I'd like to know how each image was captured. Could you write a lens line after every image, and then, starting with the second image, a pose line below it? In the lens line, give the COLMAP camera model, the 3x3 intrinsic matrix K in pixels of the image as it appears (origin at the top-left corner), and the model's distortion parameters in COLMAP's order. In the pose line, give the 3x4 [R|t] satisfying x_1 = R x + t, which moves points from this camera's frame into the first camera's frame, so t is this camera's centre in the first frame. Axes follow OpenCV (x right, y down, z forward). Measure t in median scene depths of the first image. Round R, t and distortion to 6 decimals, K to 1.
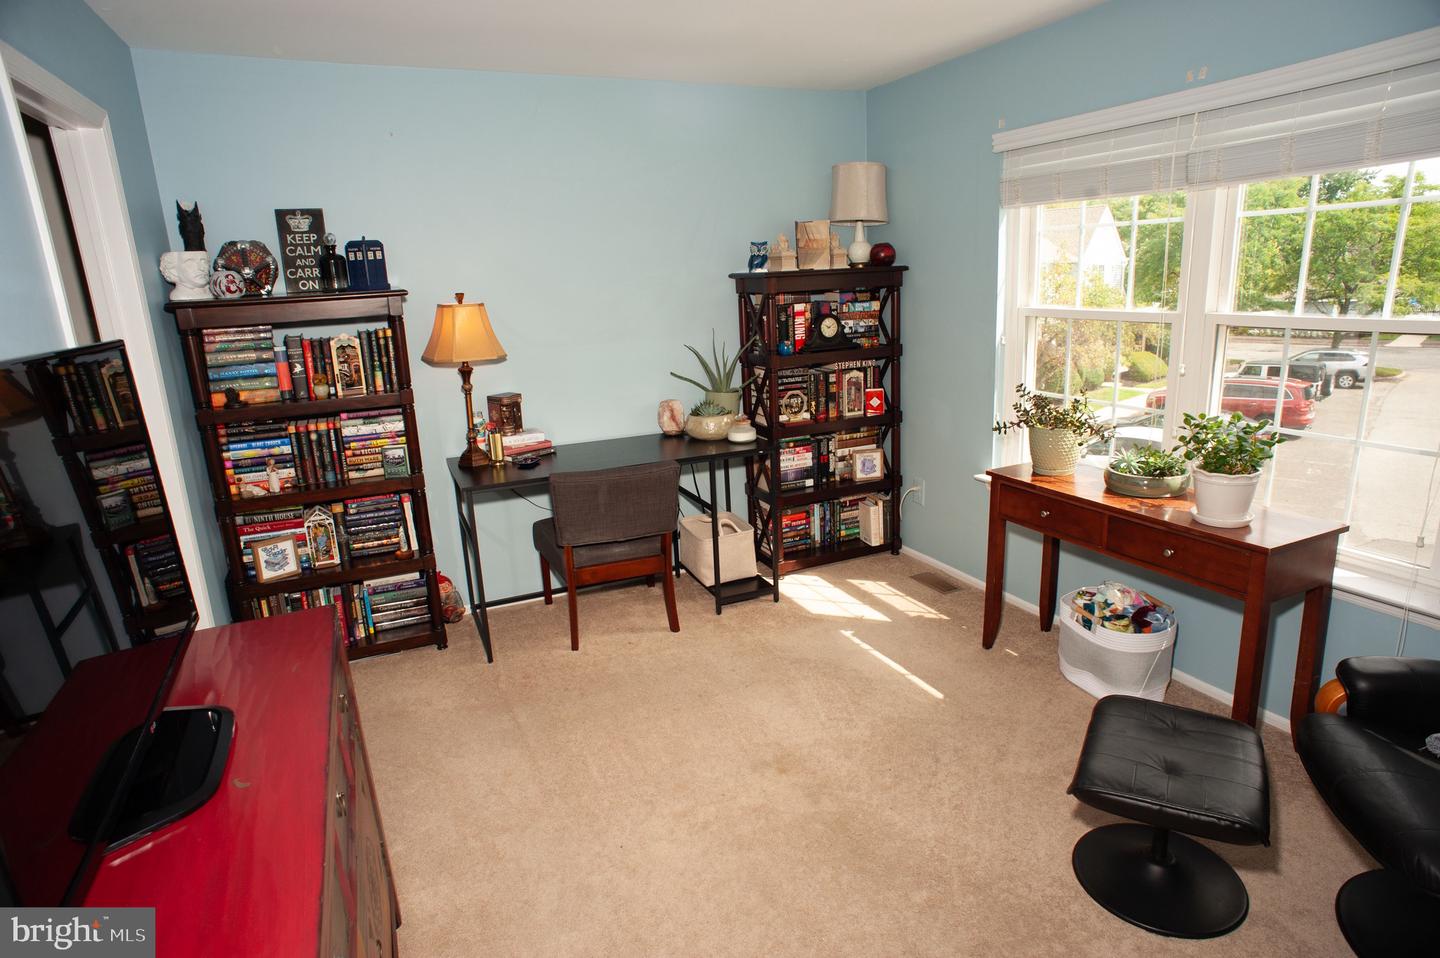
lens RADIAL K [[817.6, 0, 727.8], [0, 817.6, 483.5], [0, 0, 1]] dist [-0.095054, 0.063482]
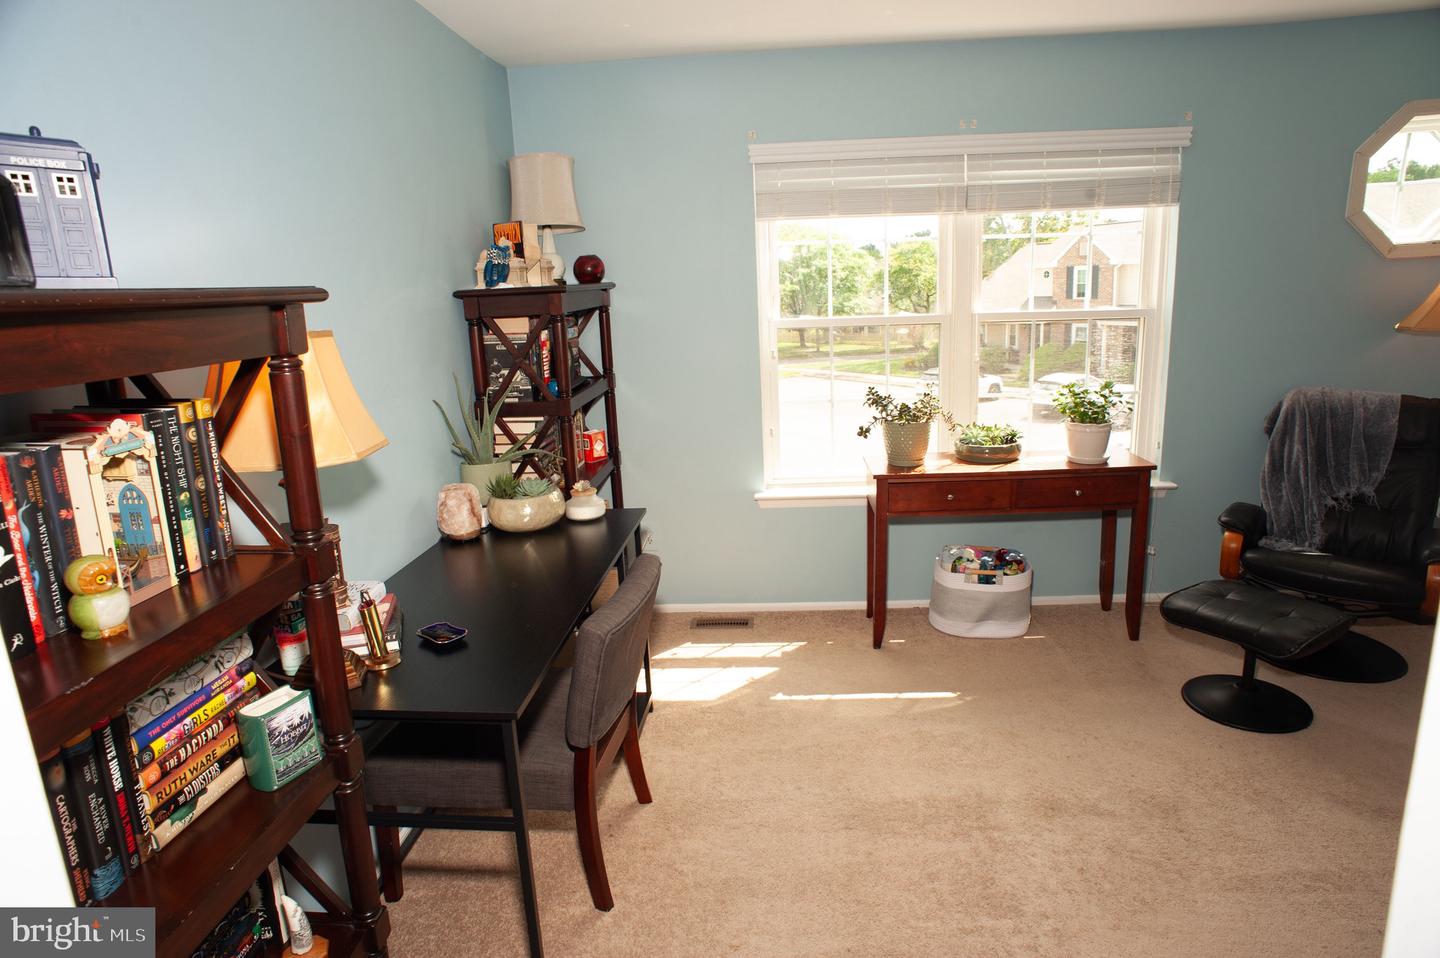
lens RADIAL K [[817.6, 0, 726.9], [0, 817.6, 482.4], [0, 0, 1]] dist [-0.095054, 0.063482]
pose [[0.477661, -0.186874, 0.858439, -0.560706], [0.241980, 0.967306, 0.075928, -0.111599], [-0.844562, 0.171457, 0.507264, 0.554698]]
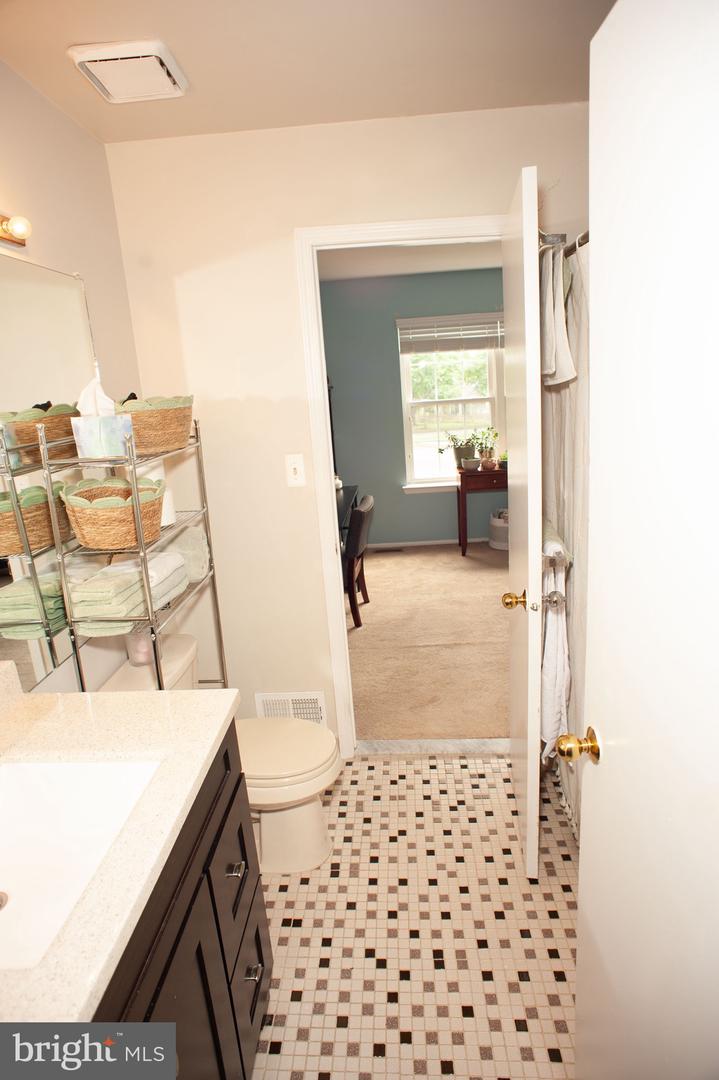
lens RADIAL K [[613.2, 0, 350.5], [0, 613.2, 538.9], [0, 0, 1]] dist [-0.095054, 0.063482]
pose [[0.484540, -0.214396, 0.848089, -1.076756], [0.271693, 0.958438, 0.087065, -0.060881], [-0.831507, 0.188234, 0.522651, 0.365877]]
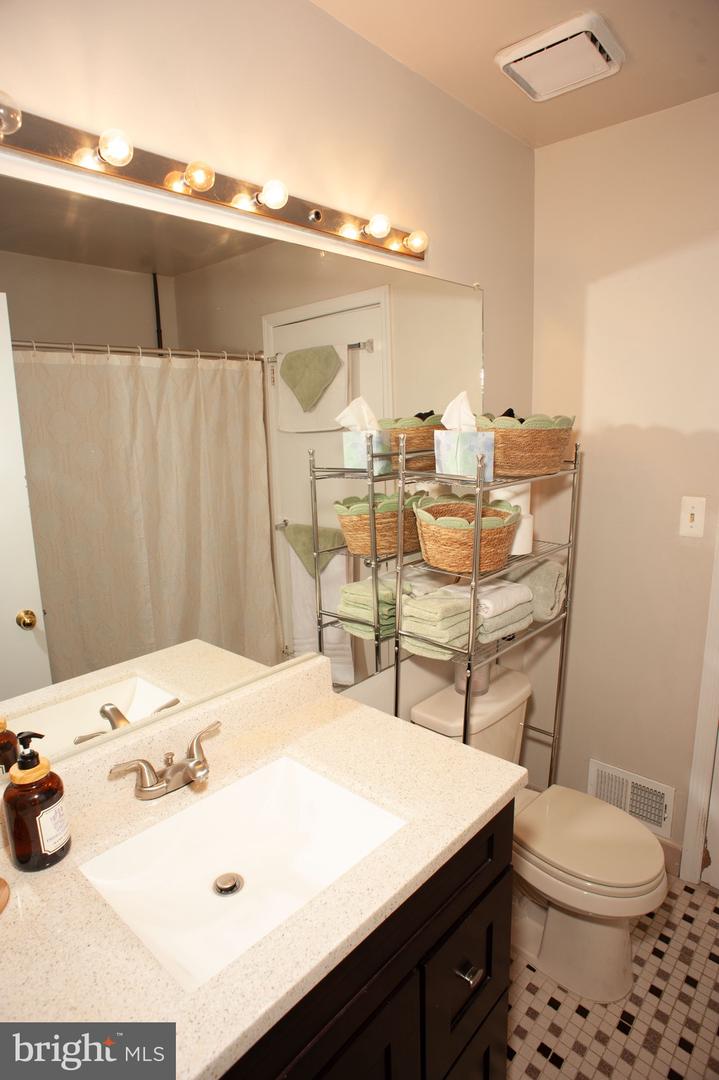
lens RADIAL K [[613.2, 0, 359.7], [0, 613.2, 537.7], [0, 0, 1]] dist [-0.095054, 0.063482]
pose [[0.921867, -0.056944, 0.383300, -1.004195], [0.081974, 0.995416, -0.049272, -0.069846], [-0.378737, 0.076843, 0.922309, 0.372803]]
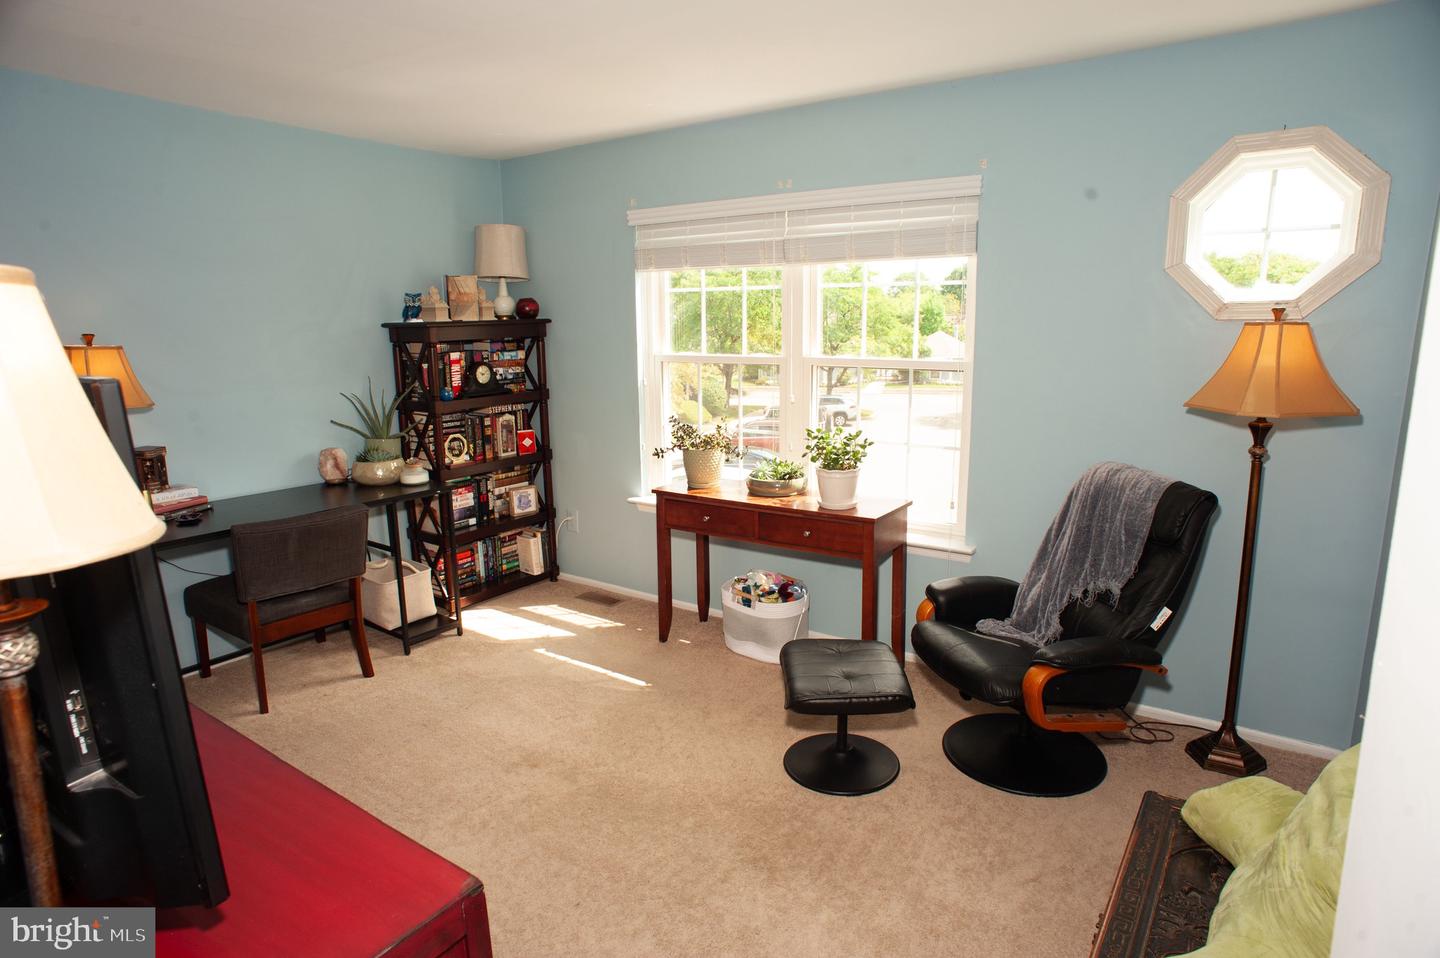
lens RADIAL K [[817.6, 0, 727.3], [0, 817.6, 481.5], [0, 0, 1]] dist [-0.095054, 0.063482]
pose [[0.862863, -0.065963, 0.501116, -0.160950], [0.101334, 0.993894, -0.043655, 0.031461], [-0.495176, 0.088448, 0.864279, -0.079526]]
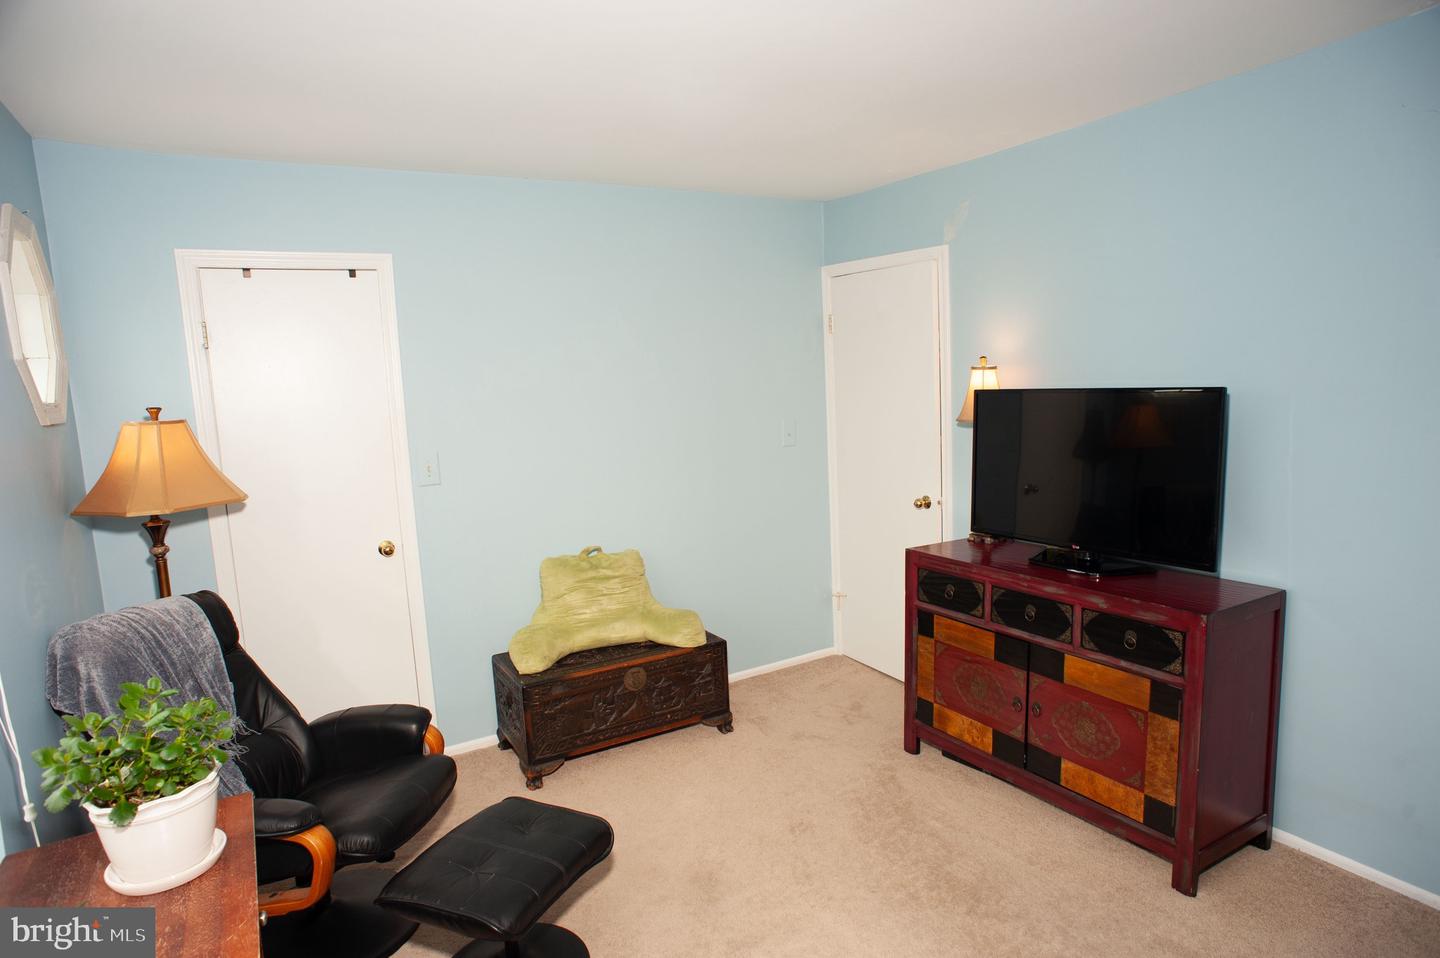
lens RADIAL K [[817.6, 0, 717.3], [0, 817.6, 487.4], [0, 0, 1]] dist [-0.095054, 0.063482]
pose [[-0.990929, 0.098084, -0.091861, 0.179243], [0.056414, 0.924046, 0.378096, -0.268107], [0.121969, 0.369484, -0.921198, 0.982152]]
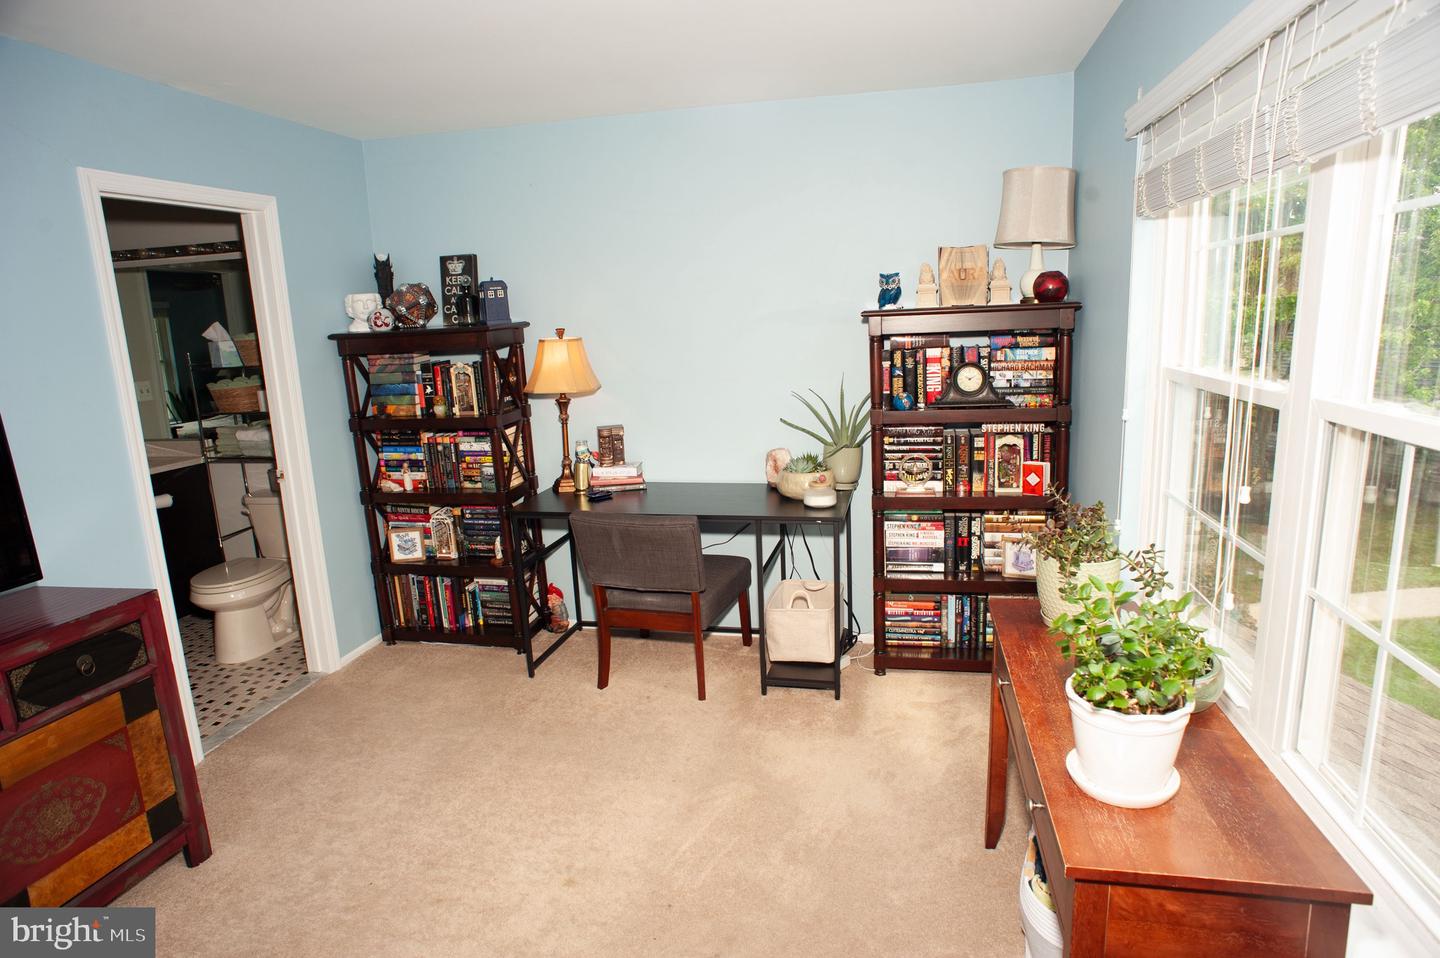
lens RADIAL K [[817.6, 0, 726.1], [0, 817.6, 487.6], [0, 0, 1]] dist [-0.095054, 0.063482]
pose [[0.797095, 0.132518, -0.589134, 0.468405], [-0.144149, 0.989175, 0.027469, -0.084133], [0.586396, 0.063027, 0.807569, 0.259233]]
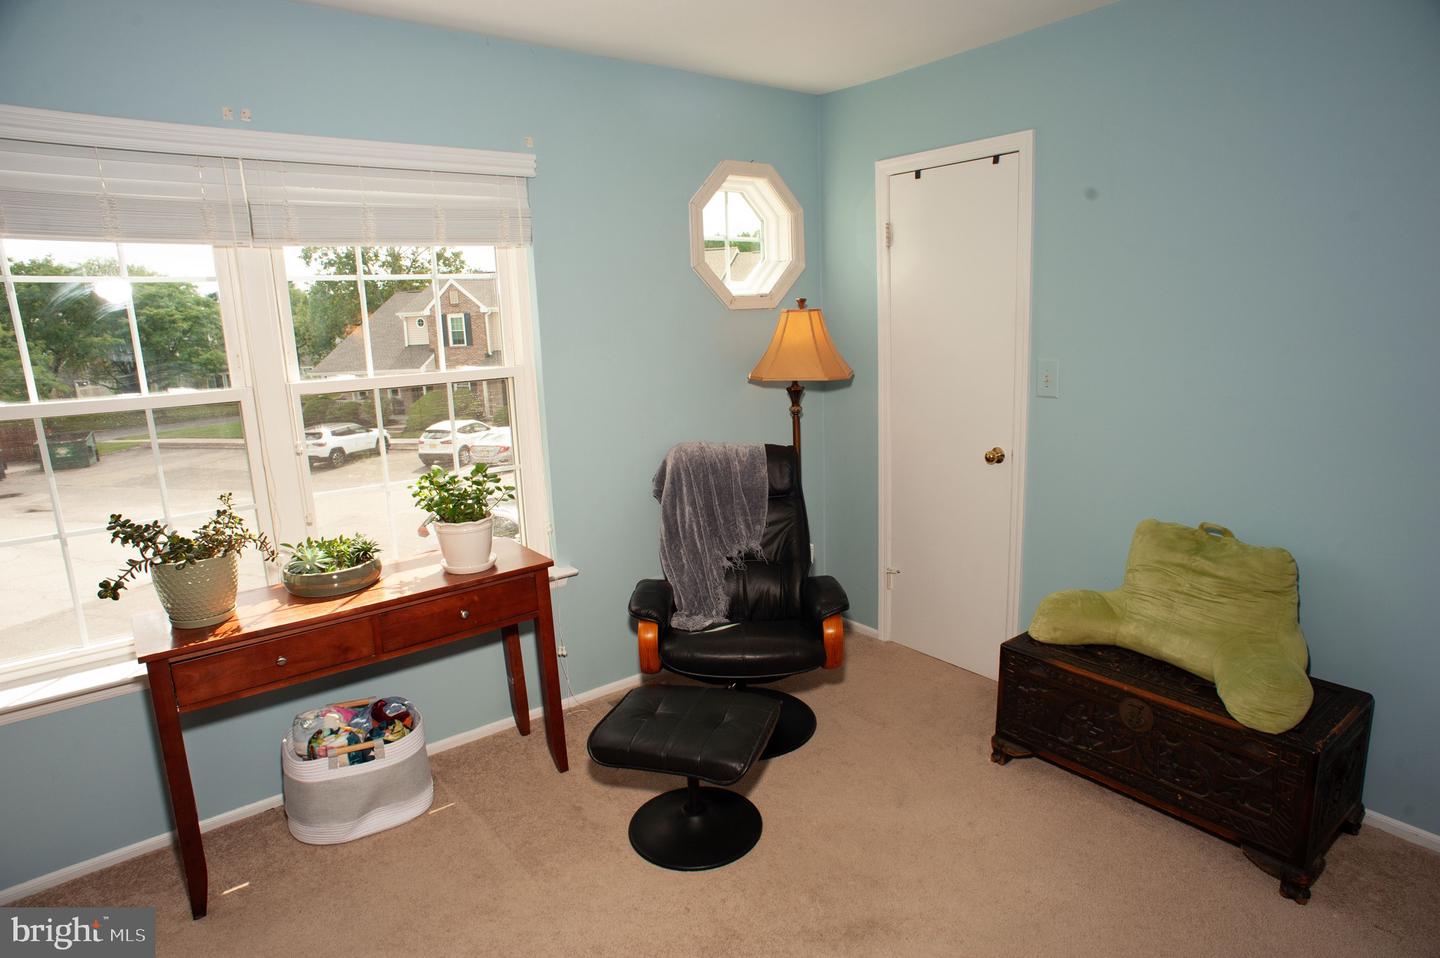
lens RADIAL K [[817.6, 0, 725.7], [0, 817.6, 481.8], [0, 0, 1]] dist [-0.095054, 0.063482]
pose [[-0.221707, -0.154035, 0.962870, -0.298882], [0.283458, 0.934623, 0.214784, -0.125332], [-0.933005, 0.320552, -0.163550, 0.550742]]
